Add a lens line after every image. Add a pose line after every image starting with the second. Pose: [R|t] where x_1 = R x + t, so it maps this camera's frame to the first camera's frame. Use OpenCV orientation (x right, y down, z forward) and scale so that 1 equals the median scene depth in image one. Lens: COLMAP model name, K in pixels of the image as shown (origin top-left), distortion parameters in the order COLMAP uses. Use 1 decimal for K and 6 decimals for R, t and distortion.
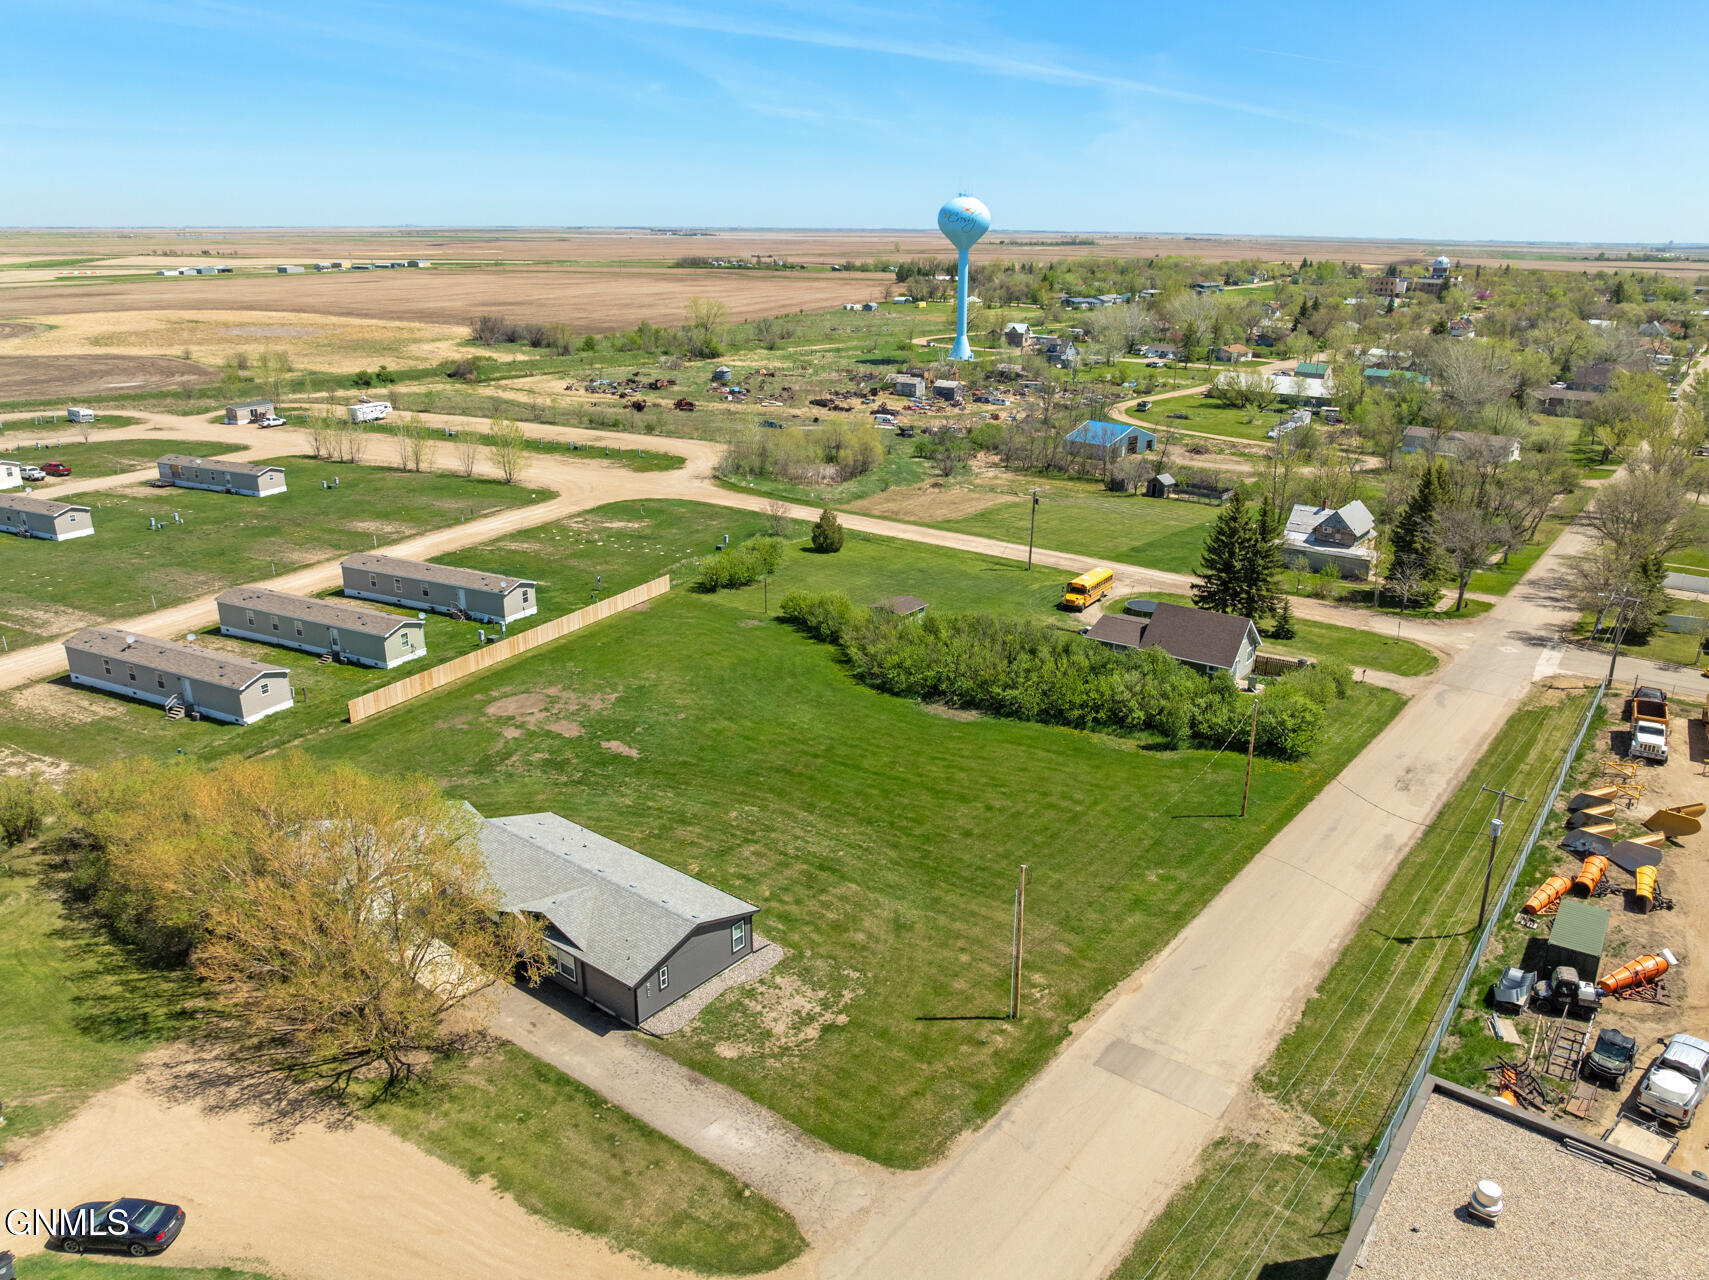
lens RADIAL K [[1221.0, 0, 854.5], [0, 1221.0, 640.0], [0, 0, 1]] dist [-0.036006, -0.000771]
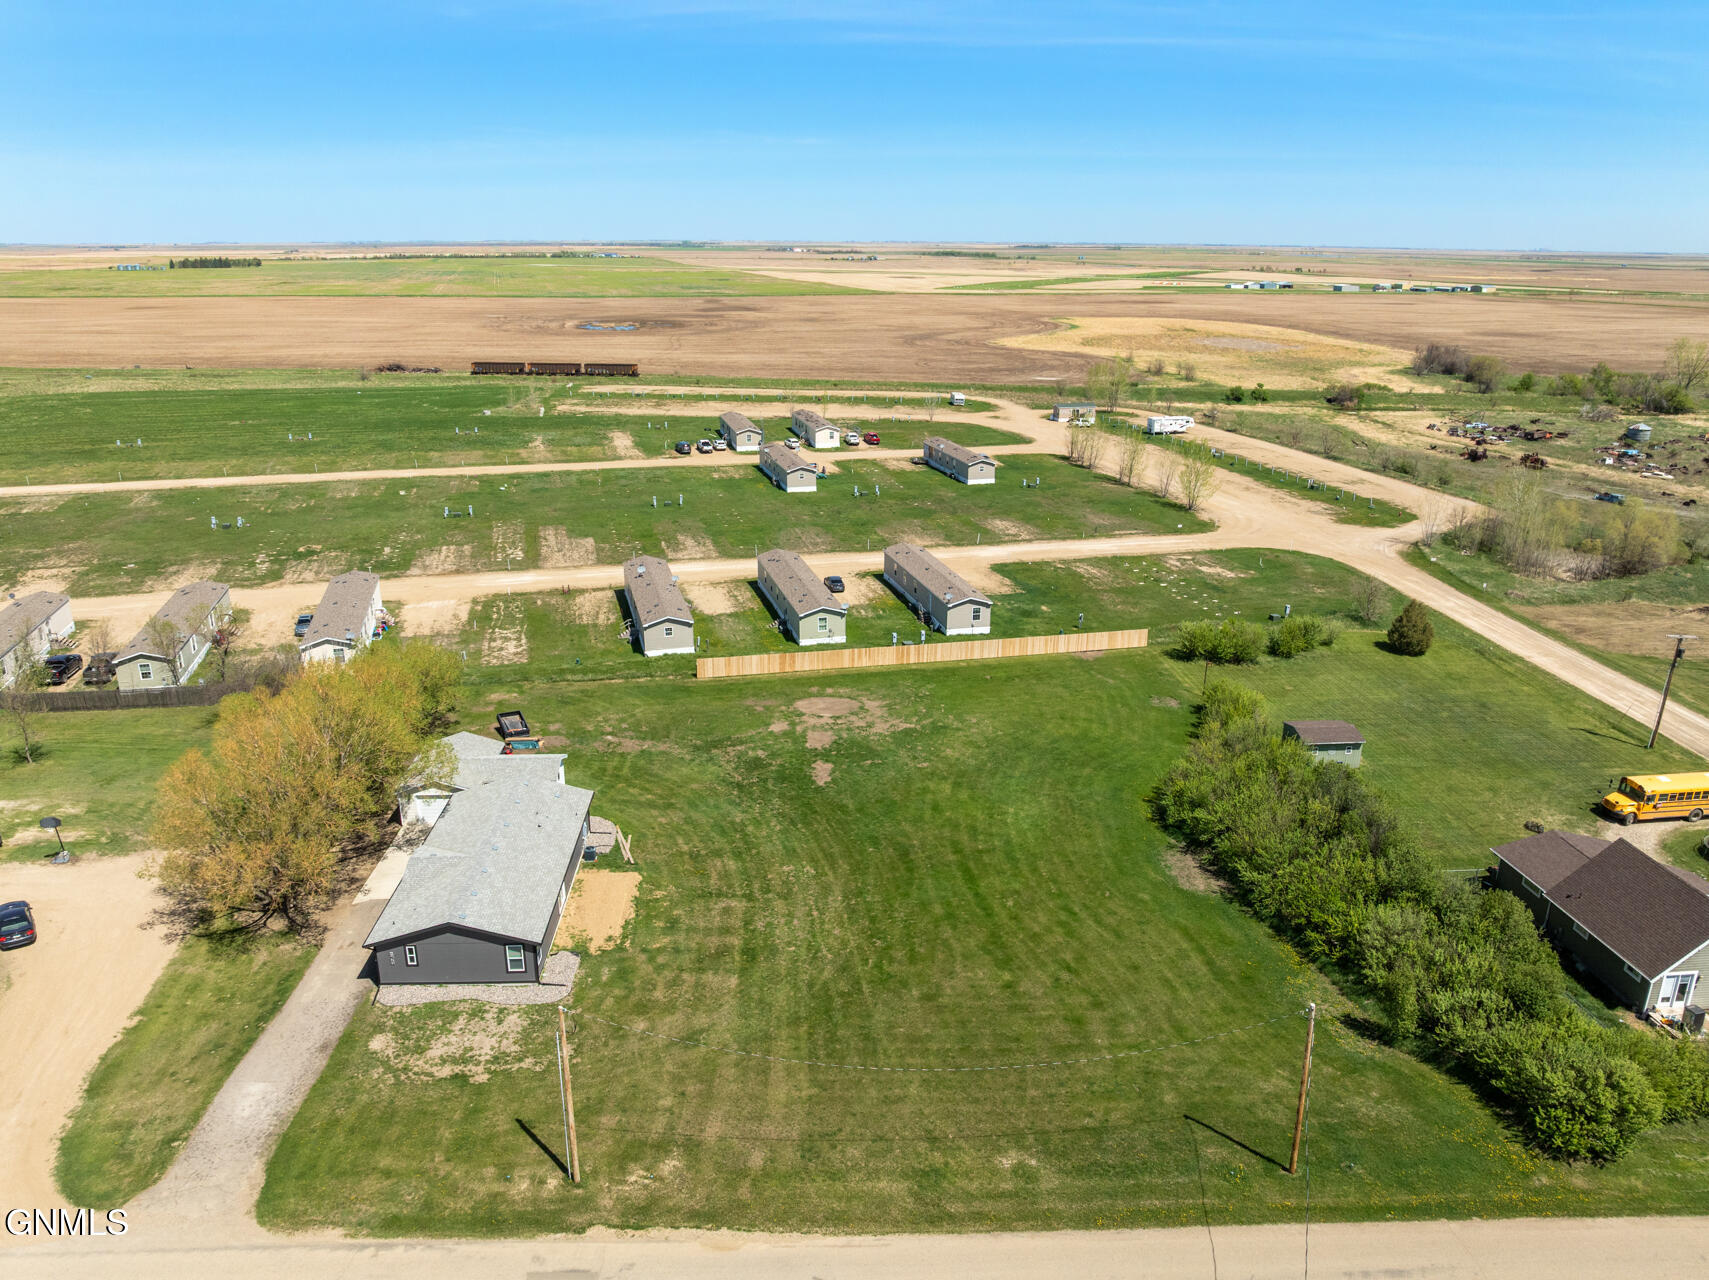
lens RADIAL K [[1221.0, 0, 854.5], [0, 1221.0, 640.0], [0, 0, 1]] dist [-0.036006, -0.000771]
pose [[0.653828, 0.232276, -0.720109, 0.263240], [-0.244125, 0.965577, 0.089798, -0.055975], [0.716179, 0.117084, 0.688026, 0.183703]]
